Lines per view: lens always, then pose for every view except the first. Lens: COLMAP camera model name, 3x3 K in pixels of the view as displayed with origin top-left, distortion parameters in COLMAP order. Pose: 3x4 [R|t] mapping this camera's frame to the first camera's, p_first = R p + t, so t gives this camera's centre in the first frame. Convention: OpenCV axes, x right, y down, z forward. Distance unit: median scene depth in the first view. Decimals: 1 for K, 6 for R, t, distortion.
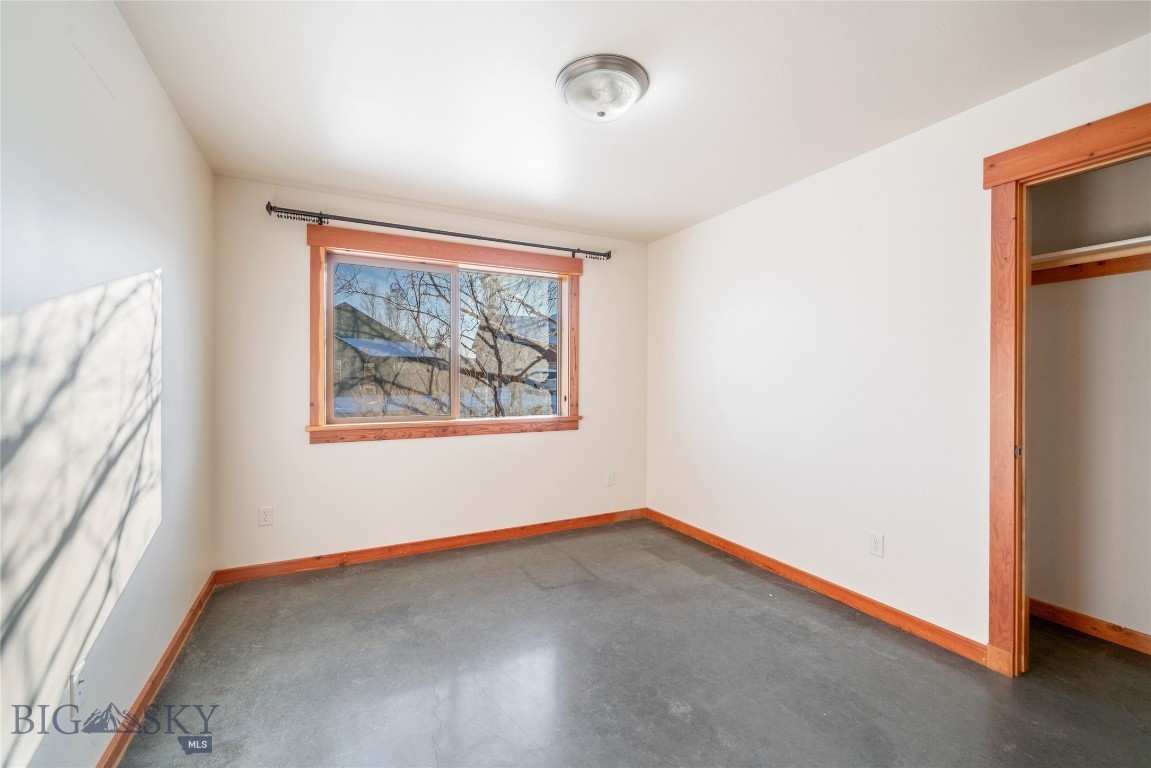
lens RADIAL K [[448.0, 0, 573.1], [0, 448.0, 380.3], [0, 0, 1]] dist [-0.009785, -0.000068]
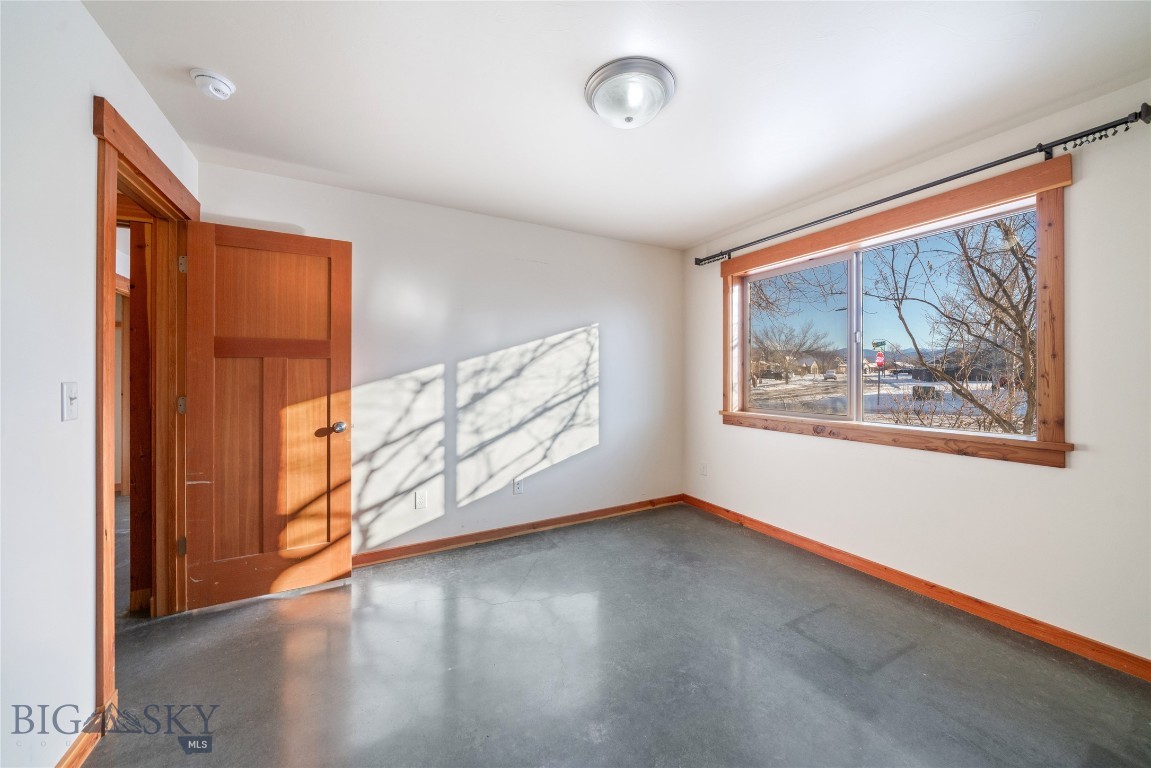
lens RADIAL K [[388.7, 0, 577.0], [0, 388.7, 372.7], [0, 0, 1]] dist [-0.016506, 0.000016]
pose [[0.067700, -0.008819, -0.997667, 0.565386], [-0.003103, 0.999954, -0.009050, 0.000214], [0.997701, 0.003708, 0.067669, 0.493934]]
